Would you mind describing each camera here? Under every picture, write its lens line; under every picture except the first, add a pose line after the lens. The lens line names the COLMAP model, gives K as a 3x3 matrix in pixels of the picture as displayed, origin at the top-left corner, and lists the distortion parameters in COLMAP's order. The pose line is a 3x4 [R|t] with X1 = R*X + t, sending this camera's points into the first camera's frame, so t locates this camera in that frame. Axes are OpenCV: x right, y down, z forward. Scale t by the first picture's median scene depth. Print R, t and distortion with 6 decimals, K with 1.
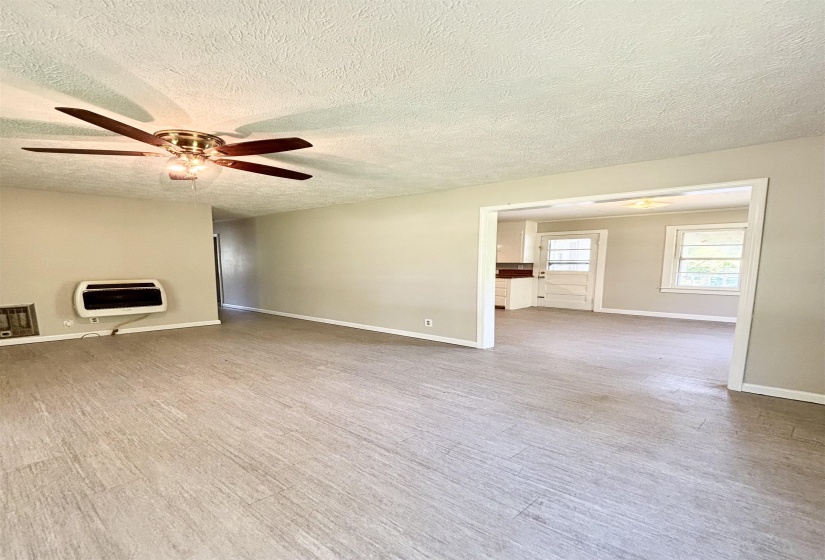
lens RADIAL K [[441.0, 0, 409.4], [0, 441.0, 297.5], [0, 0, 1]] dist [0.001708, 0.001422]
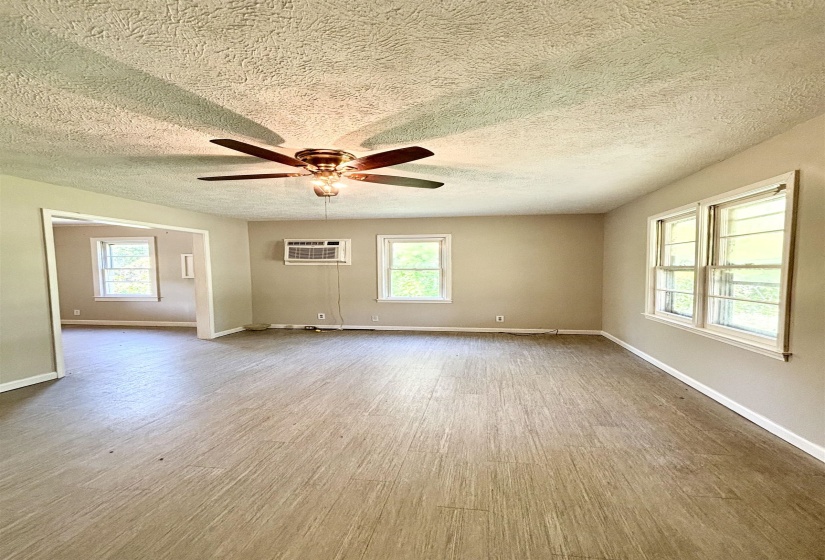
lens RADIAL K [[438.9, 0, 413.1], [0, 438.9, 294.7], [0, 0, 1]] dist [0.001359, 0.001106]
pose [[-0.566425, -0.047531, 0.822741, -0.973507], [0.068698, 0.992137, 0.104613, -0.087265], [-0.821245, 0.115776, -0.558706, 0.976831]]
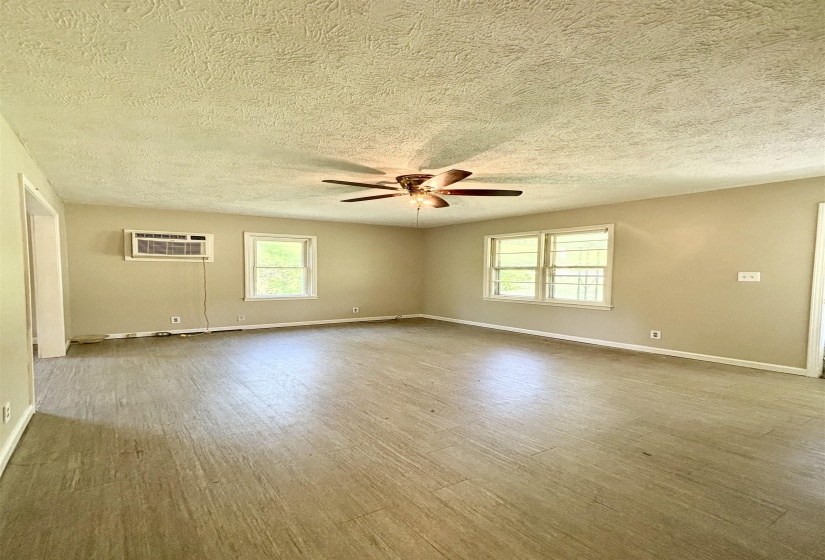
lens RADIAL K [[438.9, 0, 413.1], [0, 438.9, 294.7], [0, 0, 1]] dist [0.001359, 0.001106]
pose [[-0.979913, -0.015590, 0.198816, -0.494208], [0.011031, 0.991176, 0.132095, -0.122737], [-0.199121, 0.131635, -0.971094, 1.575119]]
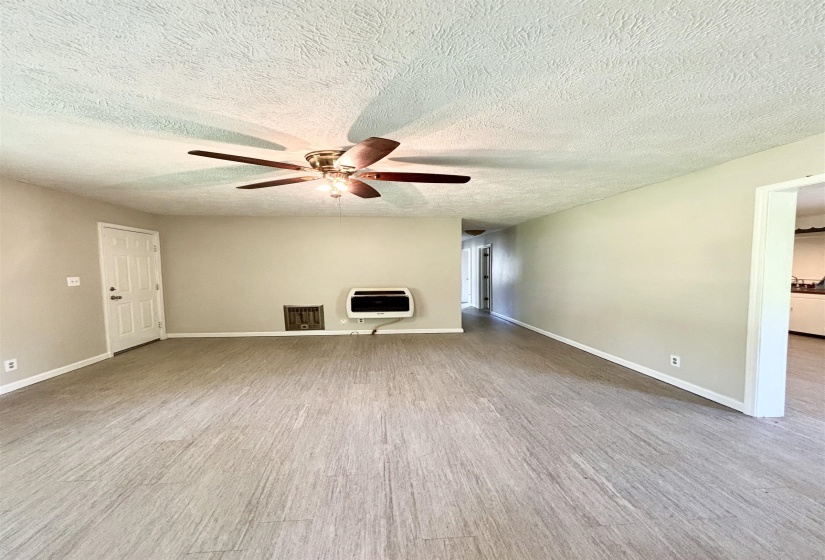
lens RADIAL K [[438.9, 0, 413.1], [0, 438.9, 294.7], [0, 0, 1]] dist [0.001359, 0.001106]
pose [[0.753977, 0.035821, -0.655923, 0.220003], [-0.047730, 0.998860, -0.000315, -0.032684], [0.655164, 0.031545, 0.754828, 0.238389]]
